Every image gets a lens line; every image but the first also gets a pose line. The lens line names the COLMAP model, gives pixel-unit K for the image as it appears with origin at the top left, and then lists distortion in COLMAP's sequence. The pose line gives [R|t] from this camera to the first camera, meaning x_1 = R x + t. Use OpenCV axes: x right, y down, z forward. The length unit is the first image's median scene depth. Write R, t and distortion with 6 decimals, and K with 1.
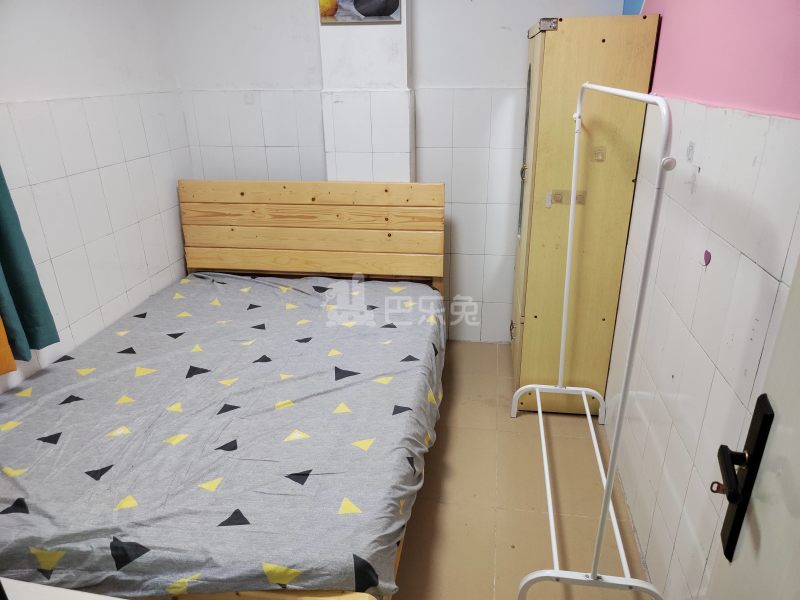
lens RADIAL K [[560.6, 0, 400.0], [0, 560.6, 300.0], [0, 0, 1]] dist [-0.004238, -0.002249]
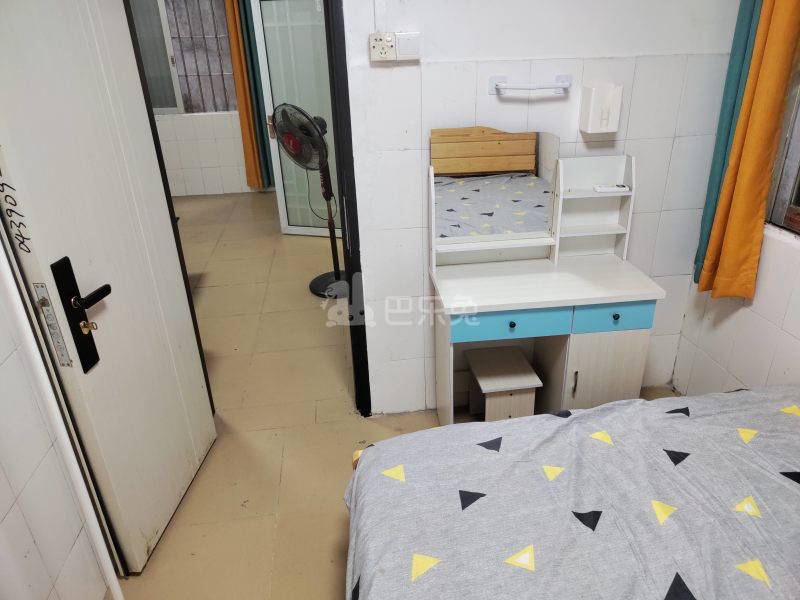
lens RADIAL K [[560.6, 0, 400.0], [0, 560.6, 300.0], [0, 0, 1]] dist [-0.004238, -0.002249]
pose [[-0.955140, 0.159446, -0.249569, 0.093033], [-0.075412, 0.683976, 0.725596, -0.520364], [0.286393, 0.711866, -0.641268, 1.311116]]
